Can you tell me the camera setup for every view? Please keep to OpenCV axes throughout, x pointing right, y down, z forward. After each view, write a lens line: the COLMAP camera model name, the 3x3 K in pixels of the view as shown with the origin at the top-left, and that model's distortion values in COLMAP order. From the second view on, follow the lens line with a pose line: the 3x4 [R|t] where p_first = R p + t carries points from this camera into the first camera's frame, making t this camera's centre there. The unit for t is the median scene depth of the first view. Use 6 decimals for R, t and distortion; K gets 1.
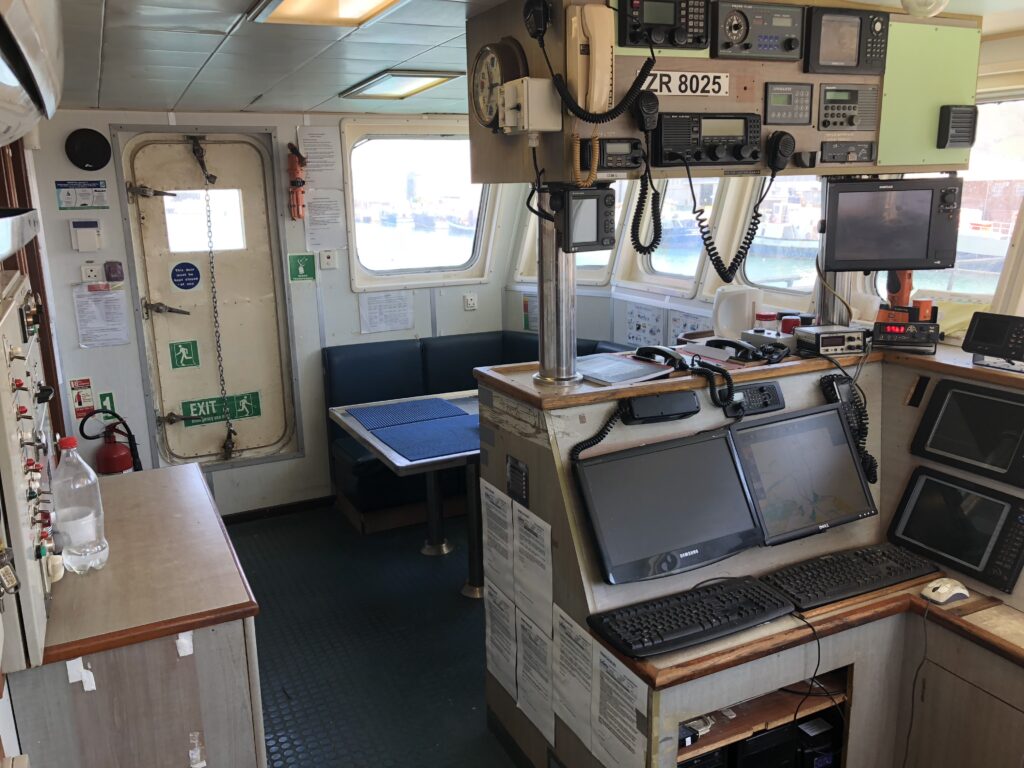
lens RADIAL K [[845.7, 0, 520.0], [0, 845.7, 383.9], [0, 0, 1]] dist [0.016629, 0.004956]
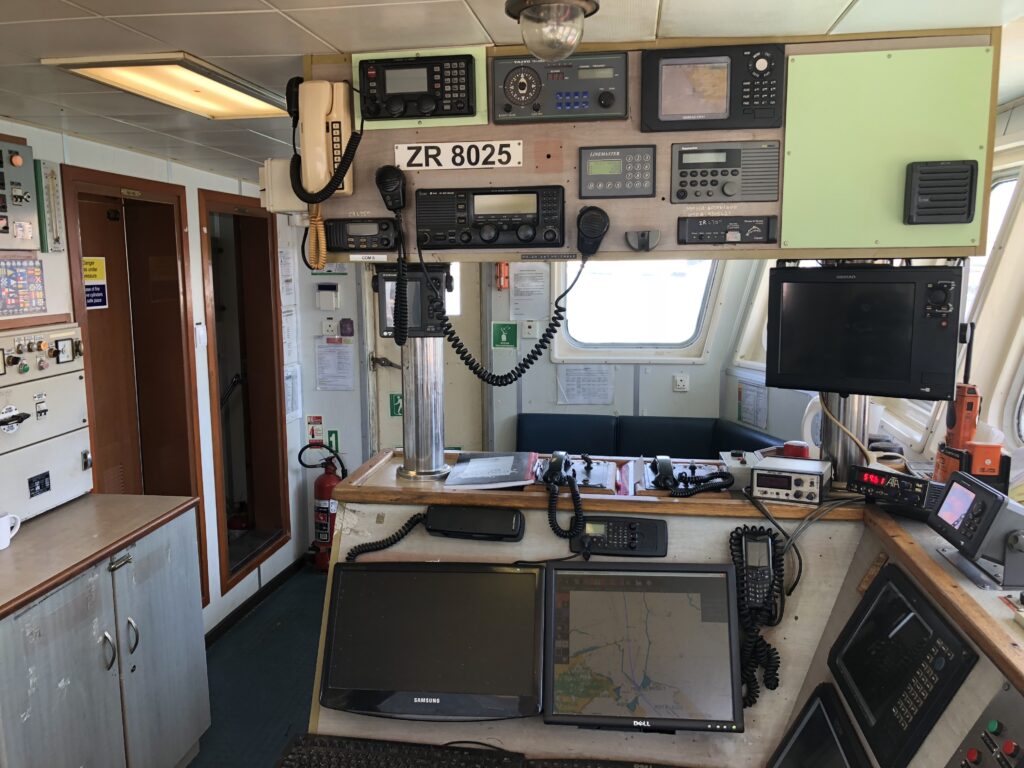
lens RADIAL K [[845.7, 0, 514.9], [0, 845.7, 389.8], [0, 0, 1]] dist [0.016629, 0.004956]
pose [[0.829161, 0.101150, -0.549782, 0.668030], [-0.138286, 0.990040, -0.026408, -0.090642], [0.541635, 0.097924, 0.834891, 0.295571]]
